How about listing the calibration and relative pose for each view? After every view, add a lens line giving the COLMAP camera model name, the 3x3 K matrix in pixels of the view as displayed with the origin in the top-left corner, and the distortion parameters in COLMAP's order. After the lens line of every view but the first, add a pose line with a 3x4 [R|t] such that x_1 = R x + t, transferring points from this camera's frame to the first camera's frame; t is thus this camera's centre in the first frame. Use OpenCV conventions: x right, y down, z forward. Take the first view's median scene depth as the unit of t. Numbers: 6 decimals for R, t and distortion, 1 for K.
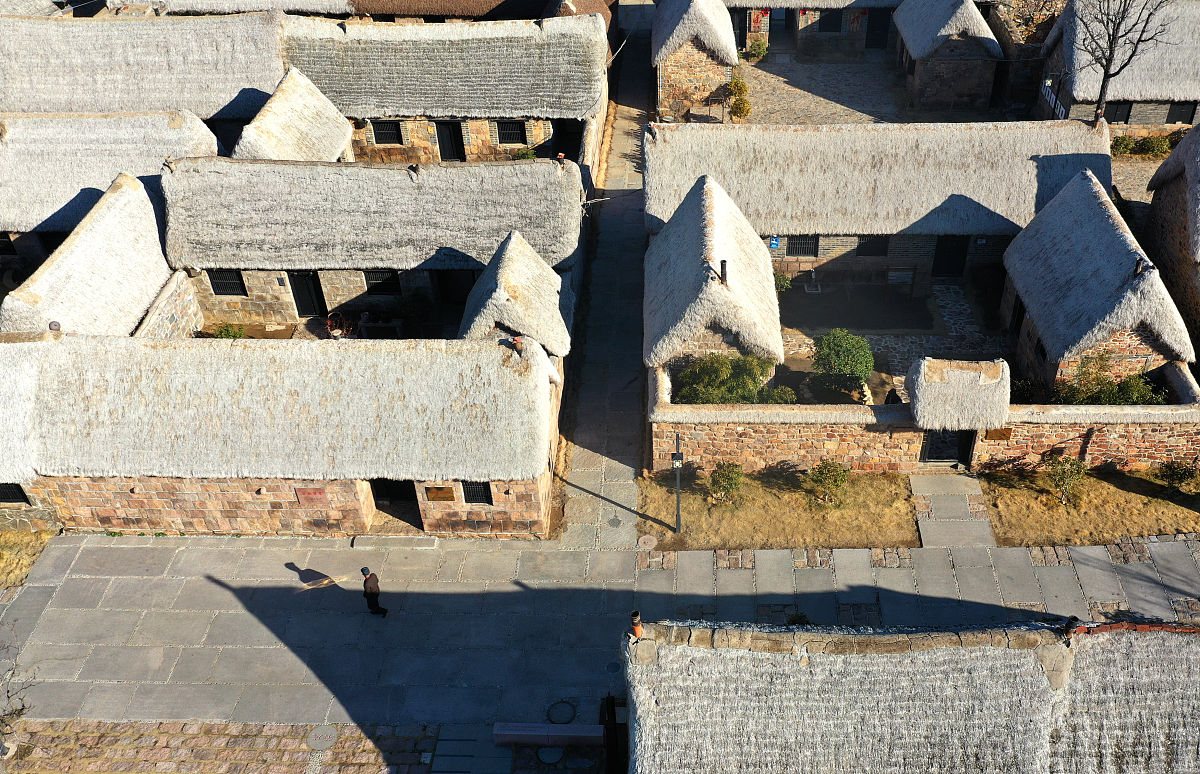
lens RADIAL K [[1097.3, 0, 674.9], [0, 1097.3, 458.8], [0, 0, 1]] dist [0.001154, 0.000178]
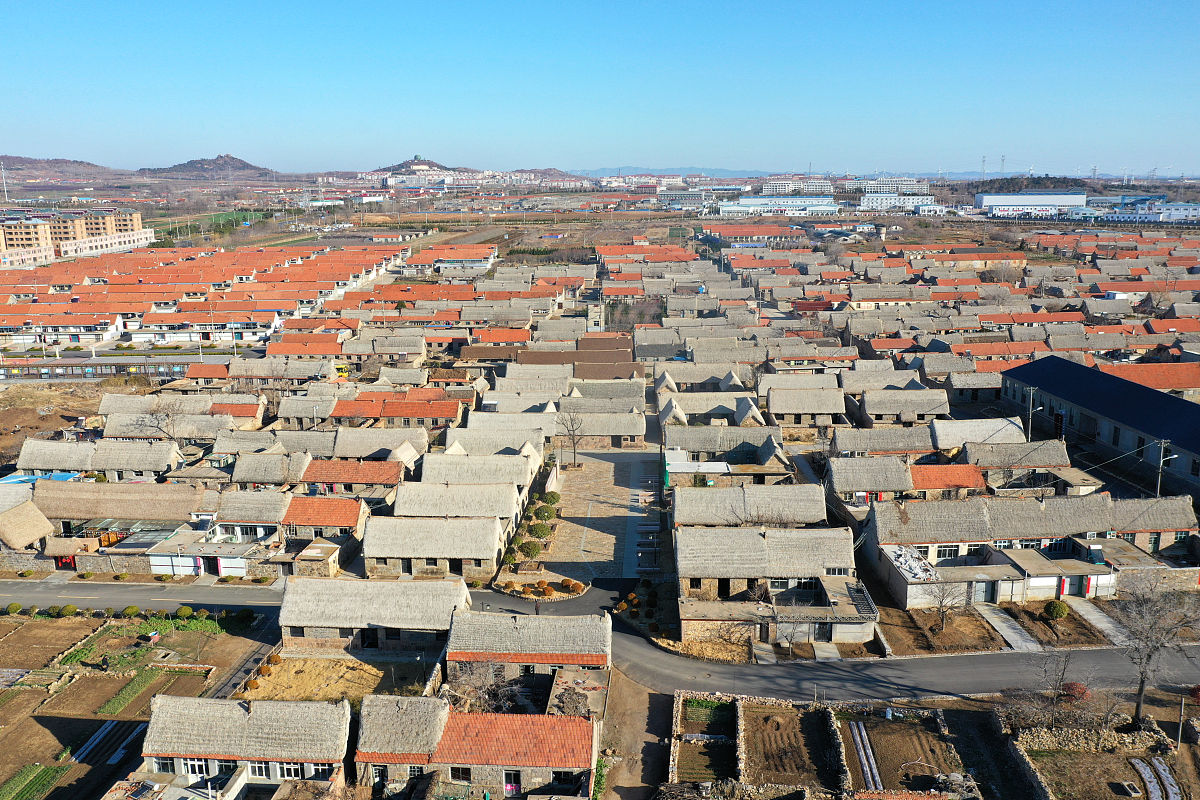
lens RADIAL K [[959.8, 0, 600.0], [0, 959.8, 400.0], [0, 0, 1]] dist [-0.013324, 0.000068]
pose [[0.999605, 0.004132, -0.027791, -0.190098], [-0.016465, 0.887642, -0.460240, 1.909874], [0.022767, 0.460516, 0.887360, -3.115694]]
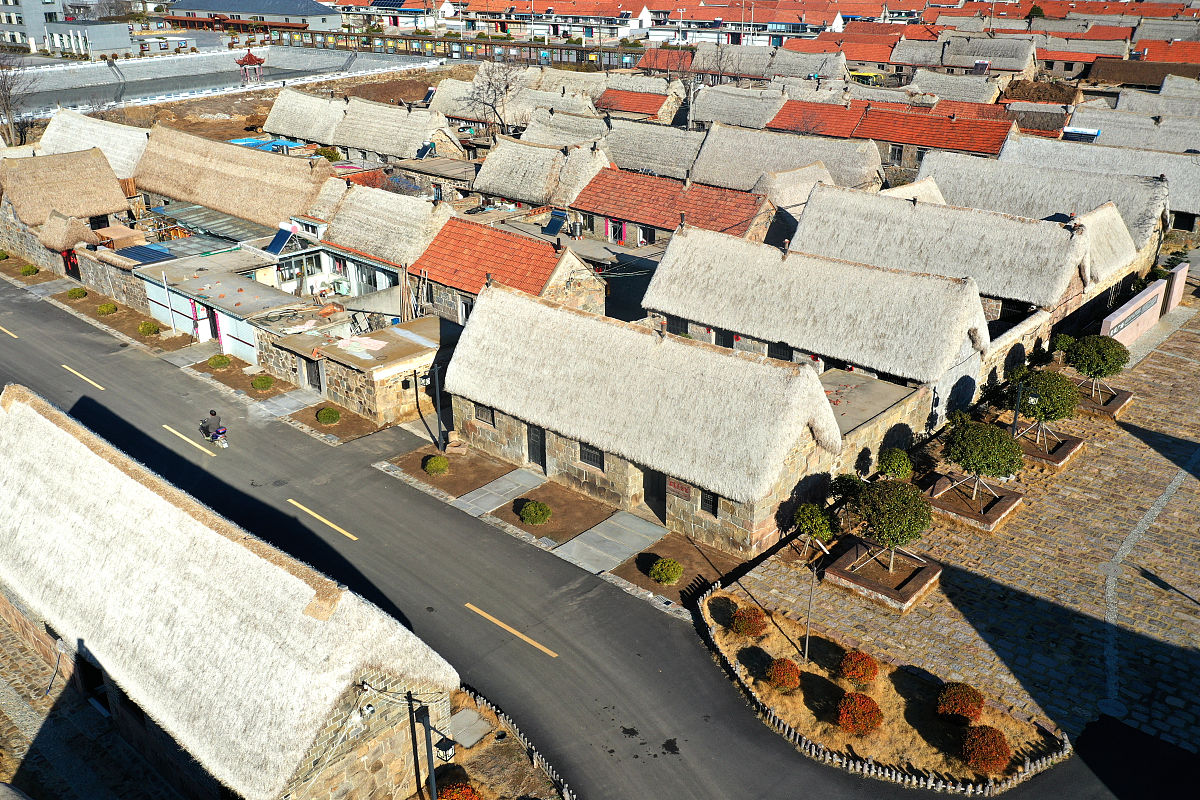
lens RADIAL K [[1048.8, 0, 600.0], [0, 1048.8, 400.0], [0, 0, 1]] dist [-0.008136, 0.004472]
pose [[0.774459, 0.255051, -0.578932, -0.189820], [-0.411953, 0.897832, -0.155542, 1.079326], [0.480112, 0.358953, 0.800403, -1.050591]]
